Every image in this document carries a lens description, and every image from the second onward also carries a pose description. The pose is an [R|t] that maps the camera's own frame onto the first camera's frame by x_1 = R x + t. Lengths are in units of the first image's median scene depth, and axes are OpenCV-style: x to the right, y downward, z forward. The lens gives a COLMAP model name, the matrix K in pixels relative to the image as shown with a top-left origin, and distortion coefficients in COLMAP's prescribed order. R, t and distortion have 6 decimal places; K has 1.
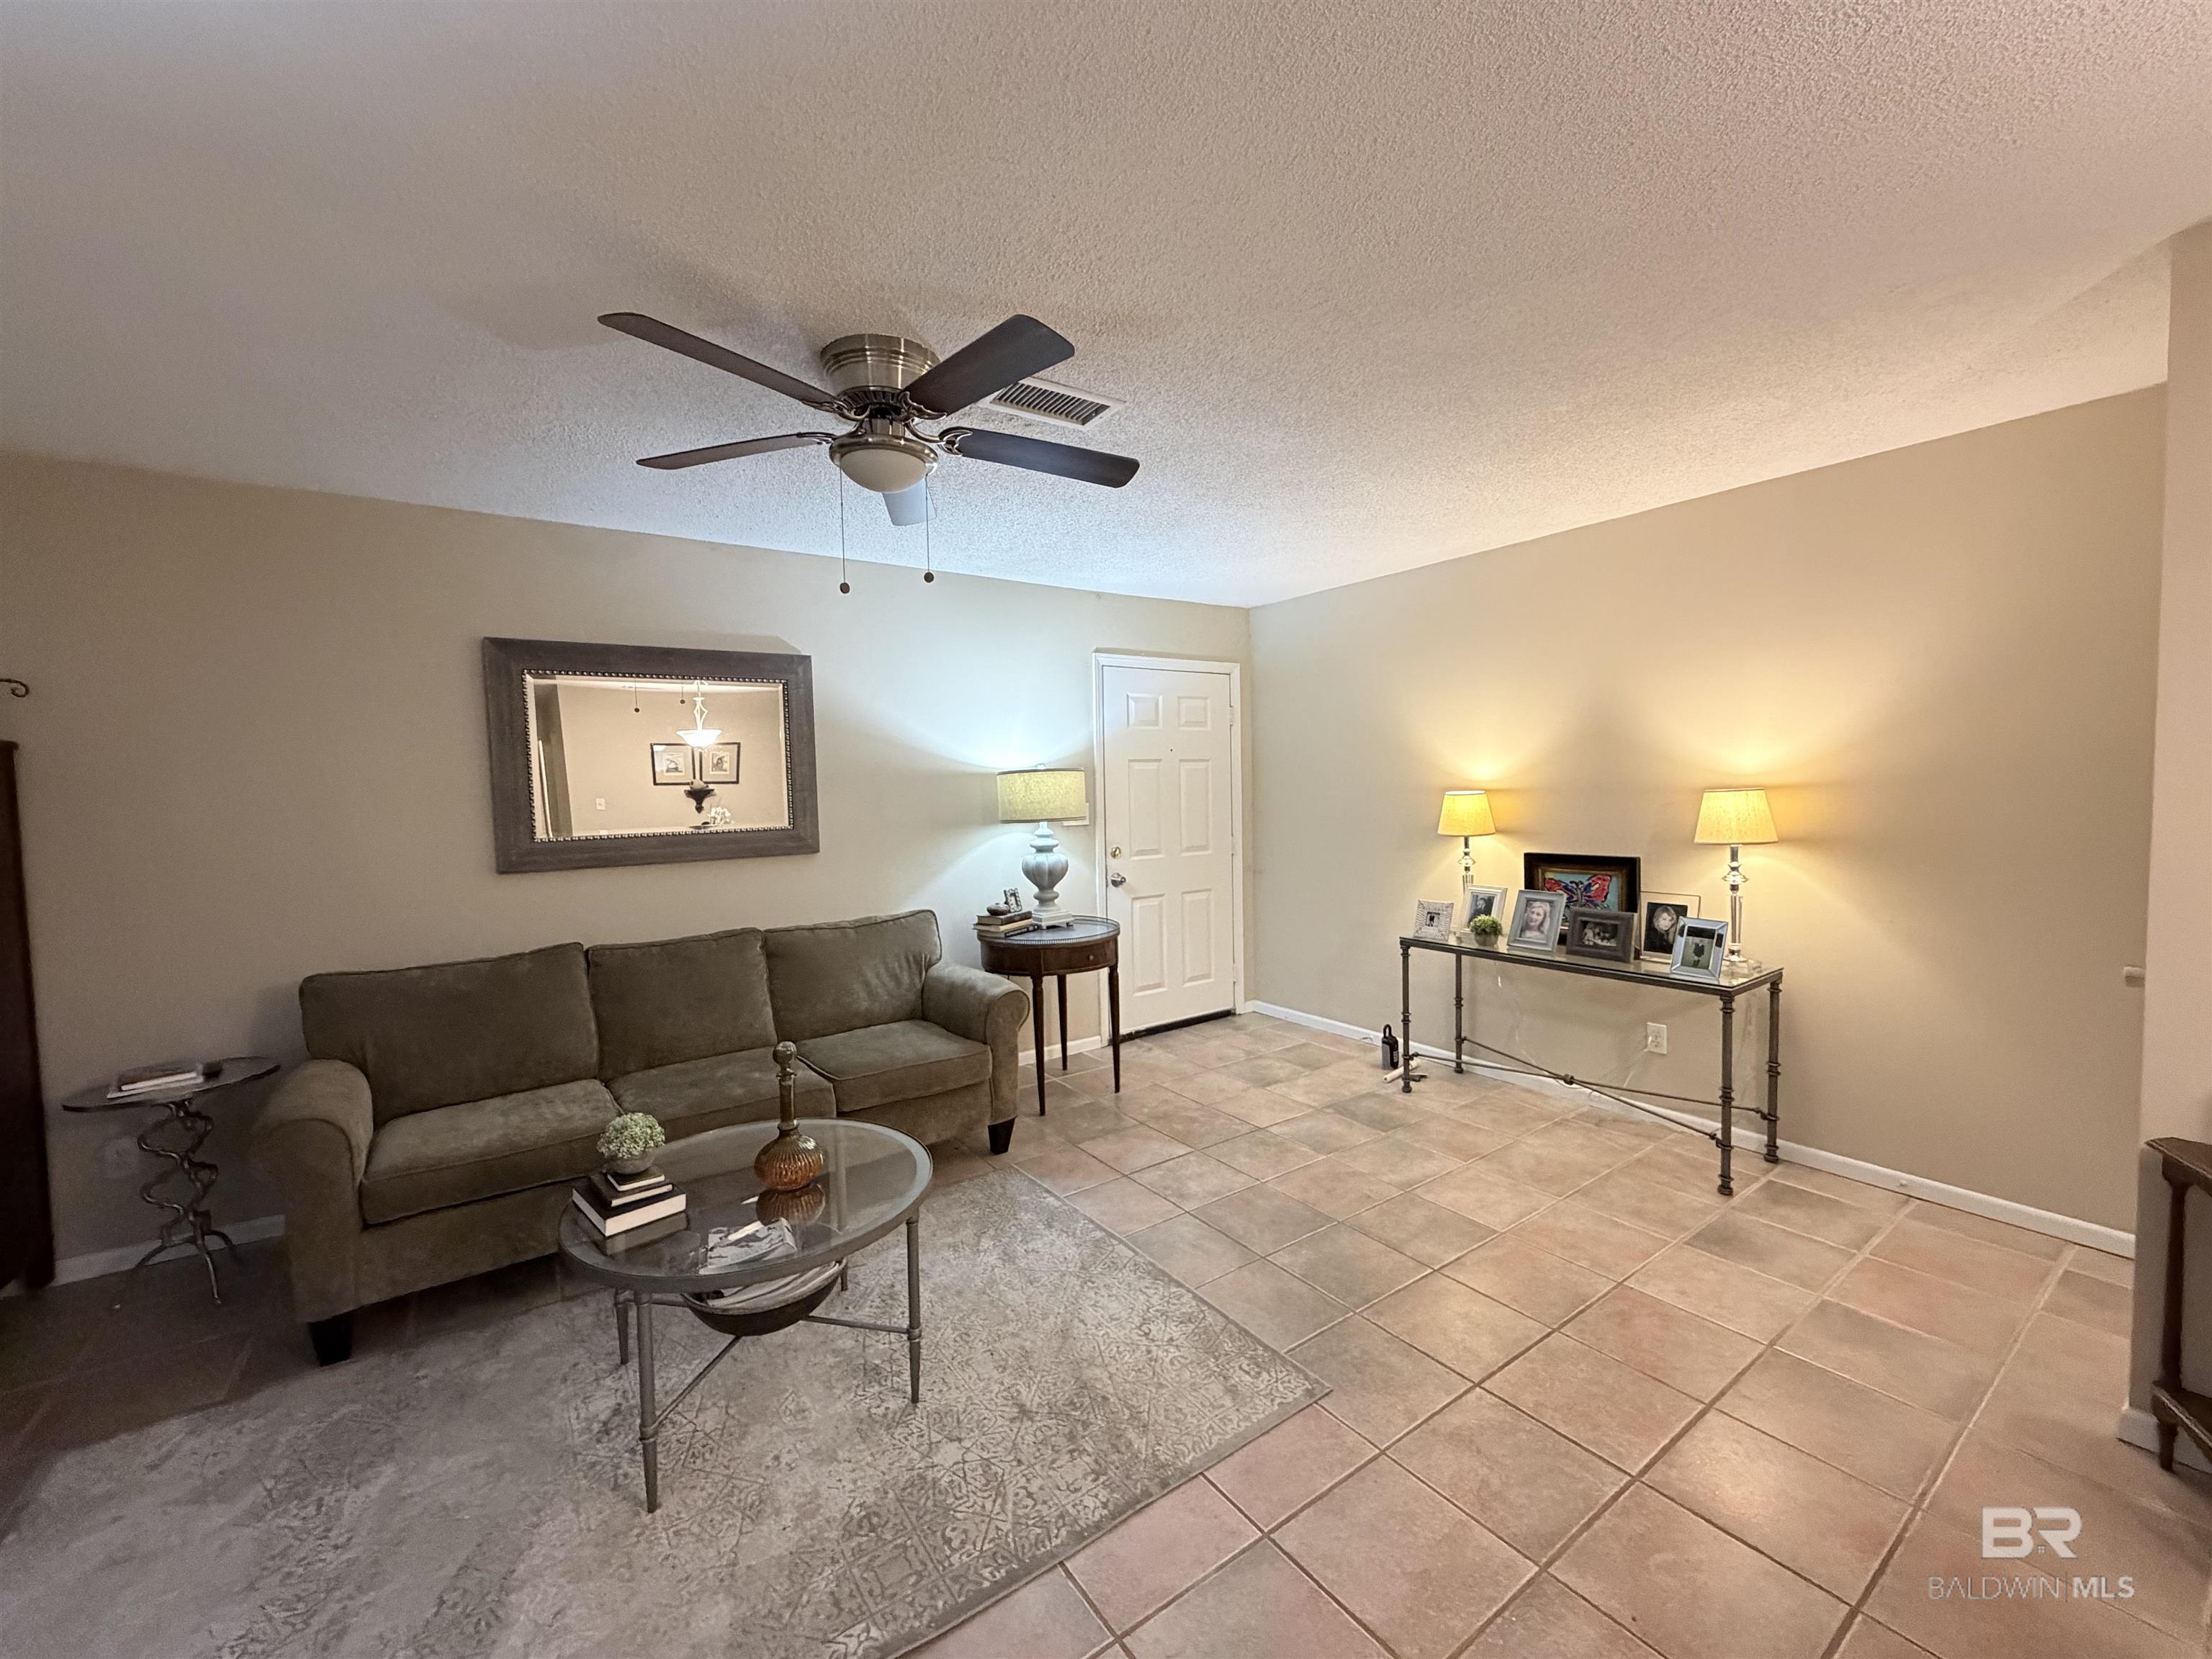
lens RADIAL K [[878.5, 0, 1099.2], [0, 878.5, 826.5], [0, 0, 1]] dist [-0.000886, 0.000225]
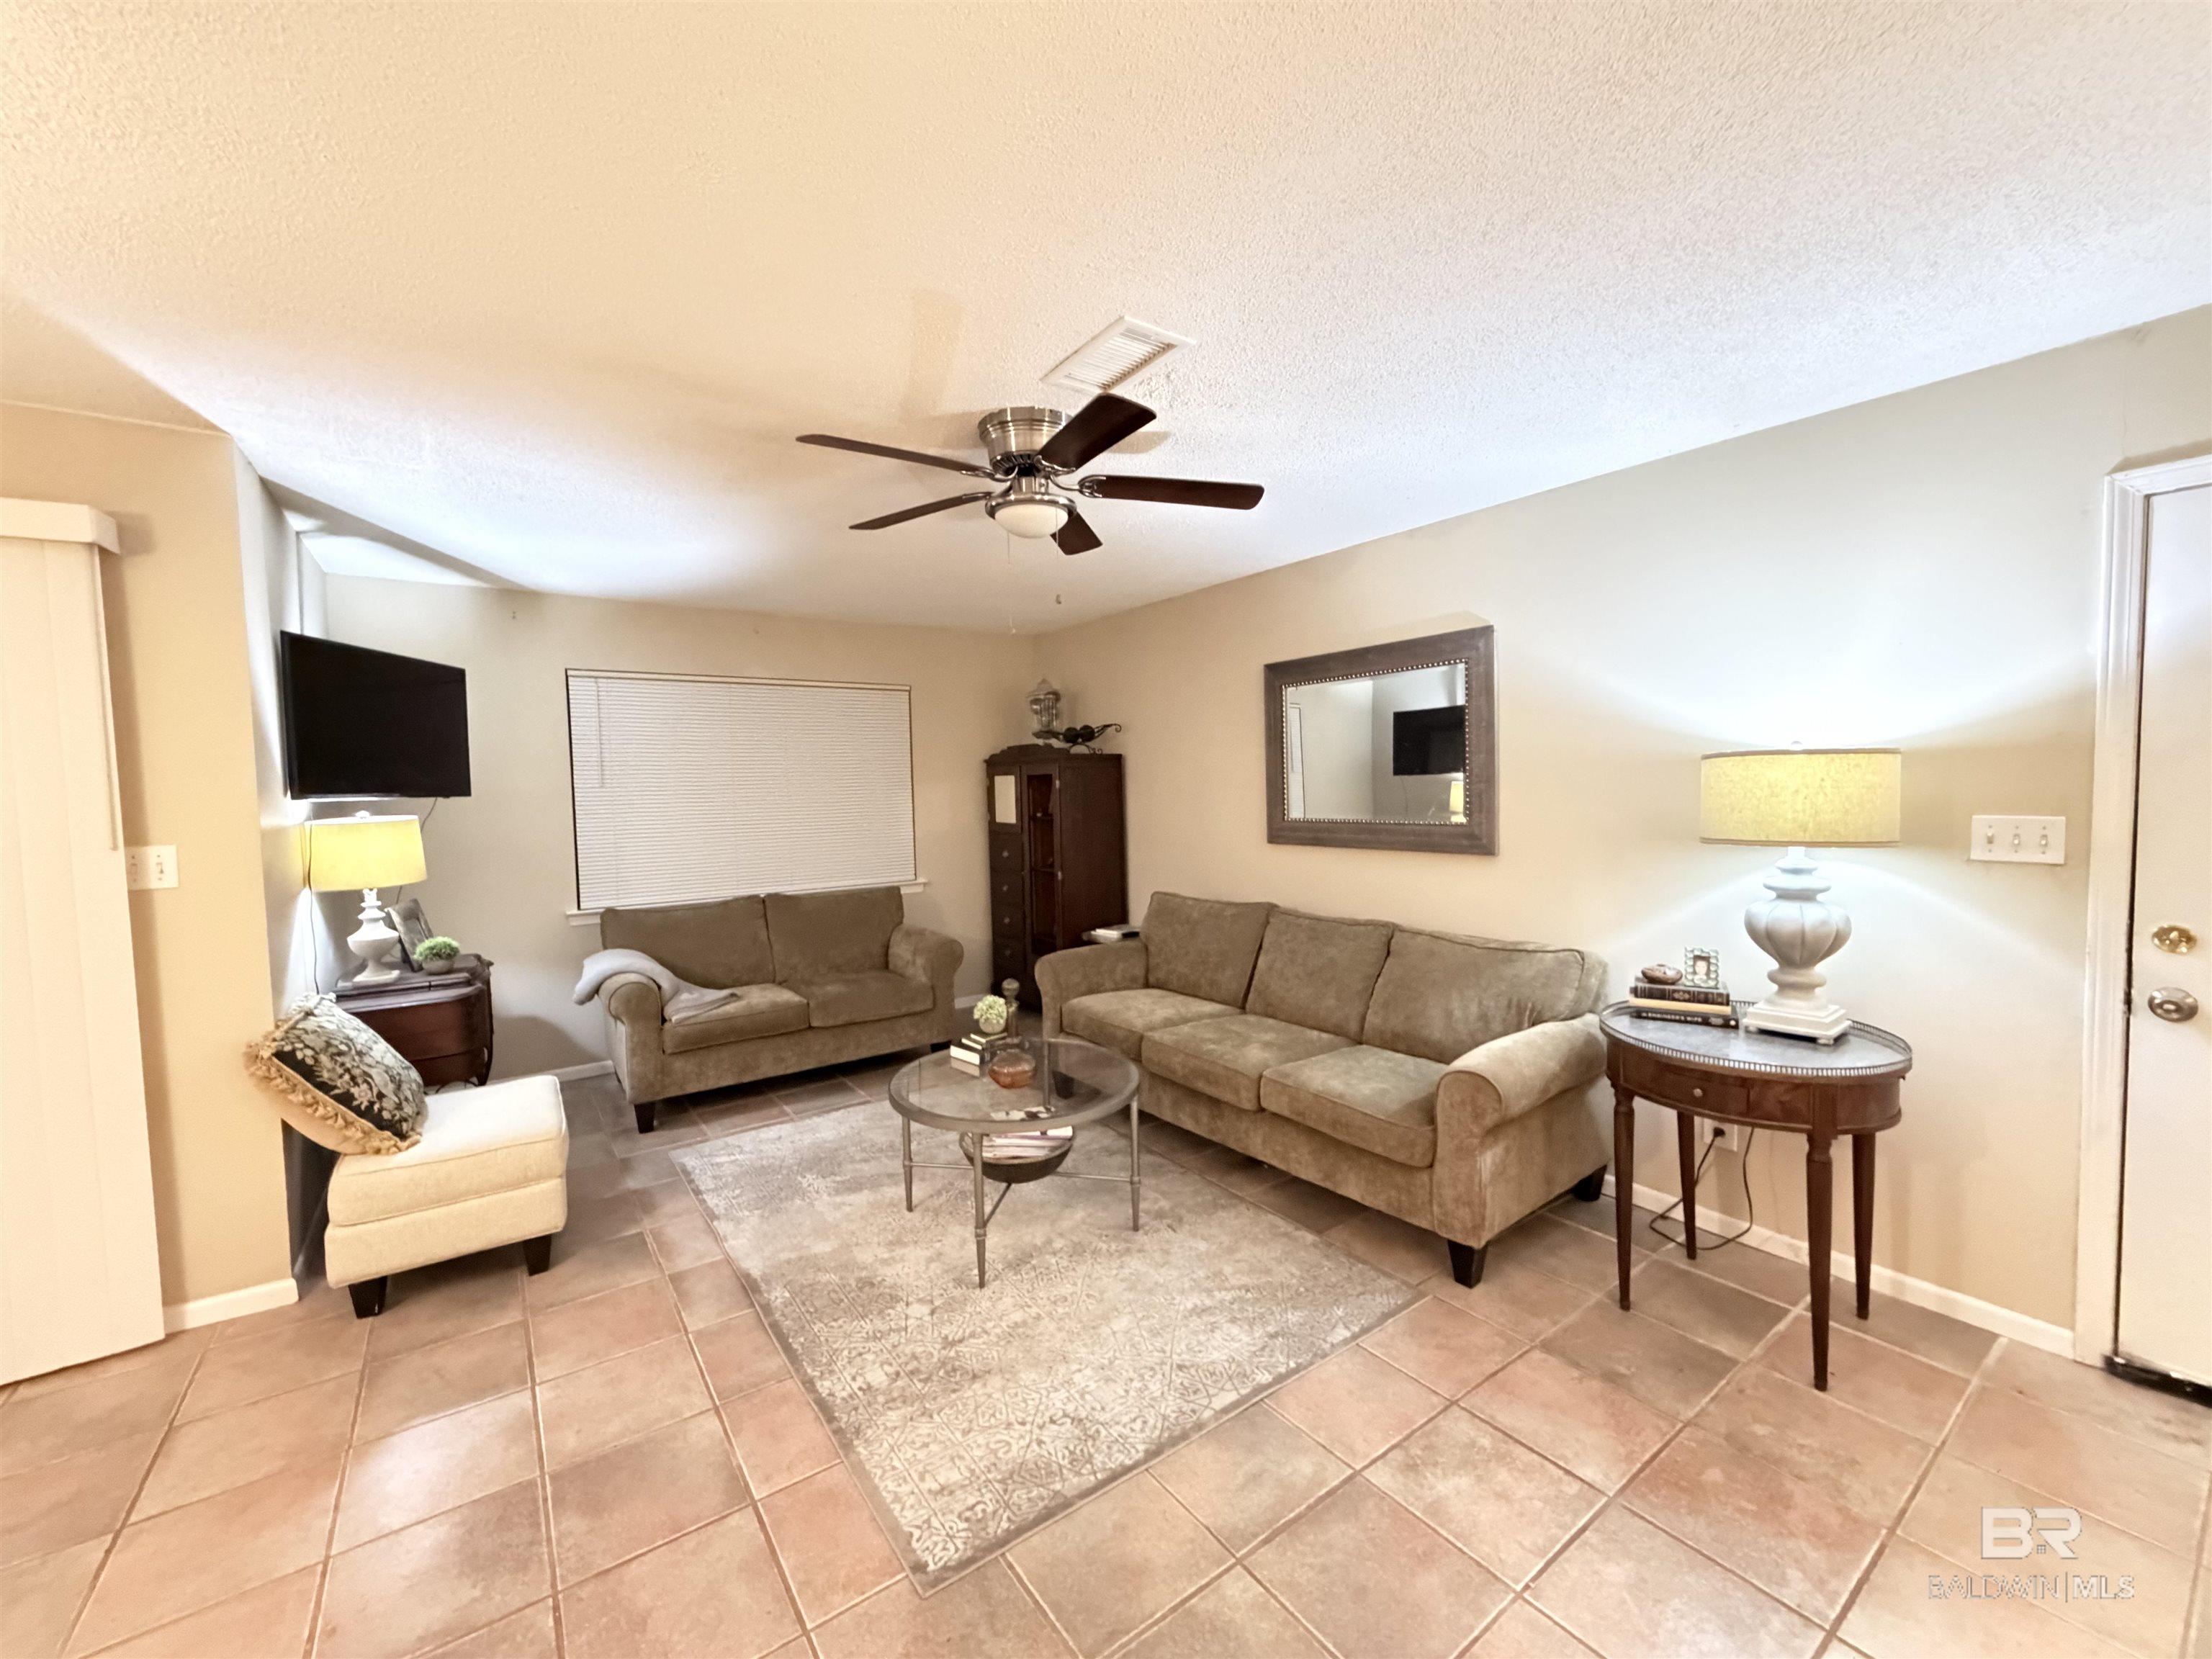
lens RADIAL K [[881.2, 0, 1106.0], [0, 881.2, 829.5], [0, 0, 1]] dist [0.000609, 0.000125]
pose [[0.017732, 0.075830, -0.996963, 0.652898], [-0.028900, 0.996742, 0.075299, -0.060593], [0.999425, 0.027477, 0.019865, 0.745480]]
